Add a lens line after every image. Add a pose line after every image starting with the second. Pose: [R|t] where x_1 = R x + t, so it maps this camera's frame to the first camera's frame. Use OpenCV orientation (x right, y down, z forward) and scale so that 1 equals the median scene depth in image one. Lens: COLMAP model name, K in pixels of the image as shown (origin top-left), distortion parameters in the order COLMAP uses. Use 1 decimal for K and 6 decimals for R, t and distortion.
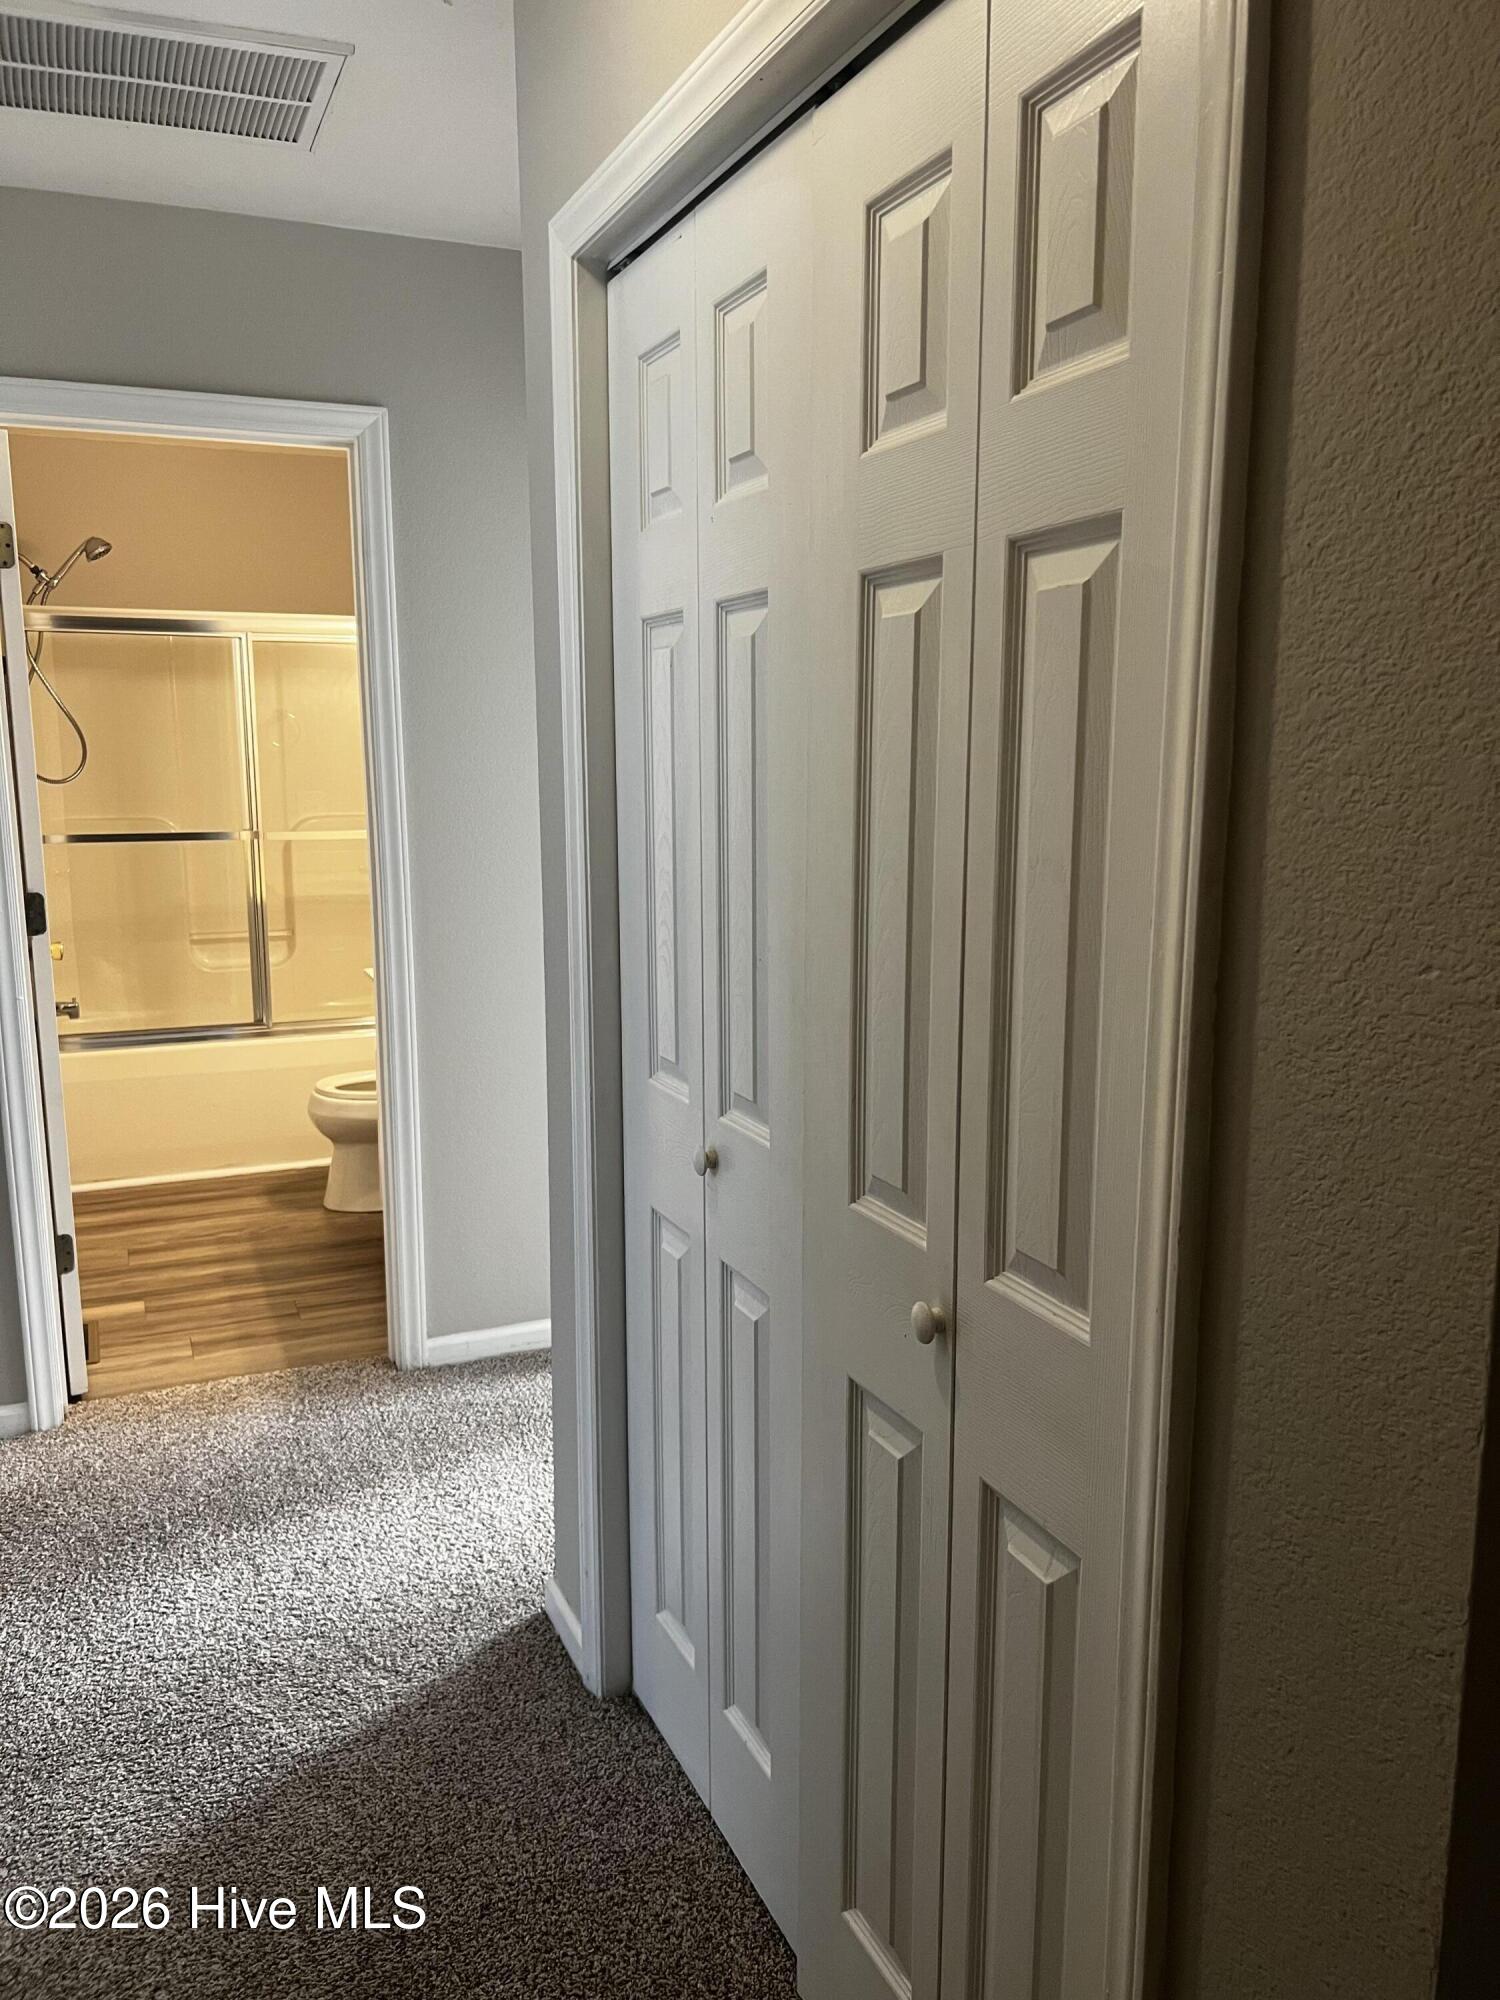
lens RADIAL K [[1523.2, 0, 750.0], [0, 1523.2, 1000.0], [0, 0, 1]] dist [0.070732, -0.107328]
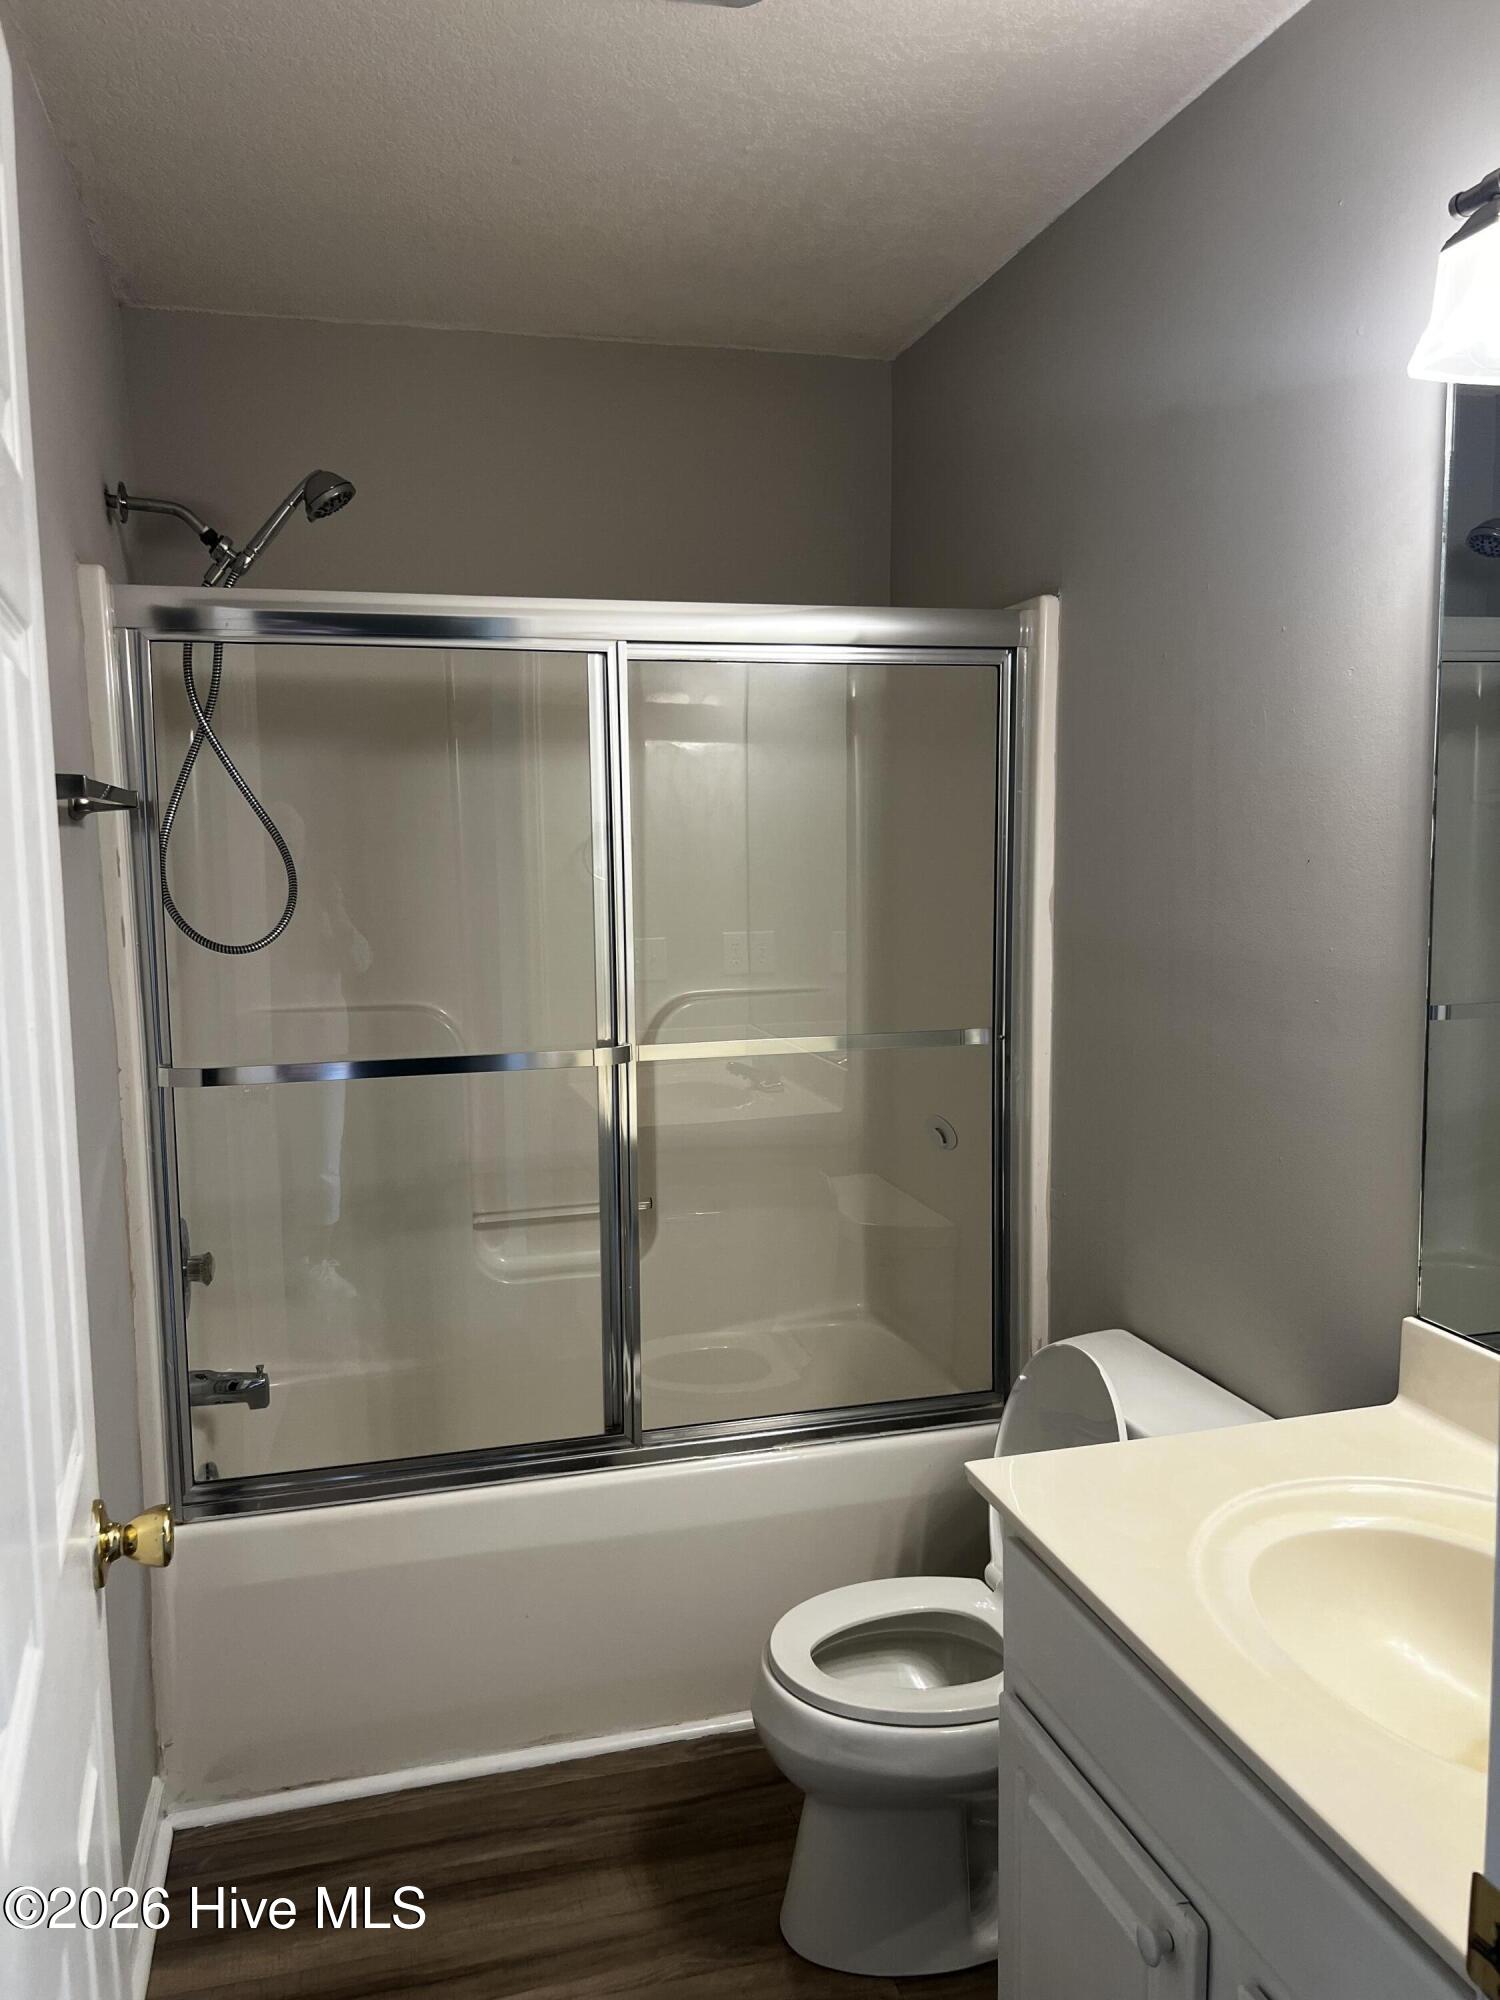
lens RADIAL K [[1523.2, 0, 750.0], [0, 1523.2, 1000.0], [0, 0, 1]] dist [0.070732, -0.107328]
pose [[0.990966, -0.003614, -0.134064, -0.219356], [-0.005684, 0.997607, -0.068908, -0.092707], [0.133992, 0.069047, 0.988574, 0.530985]]
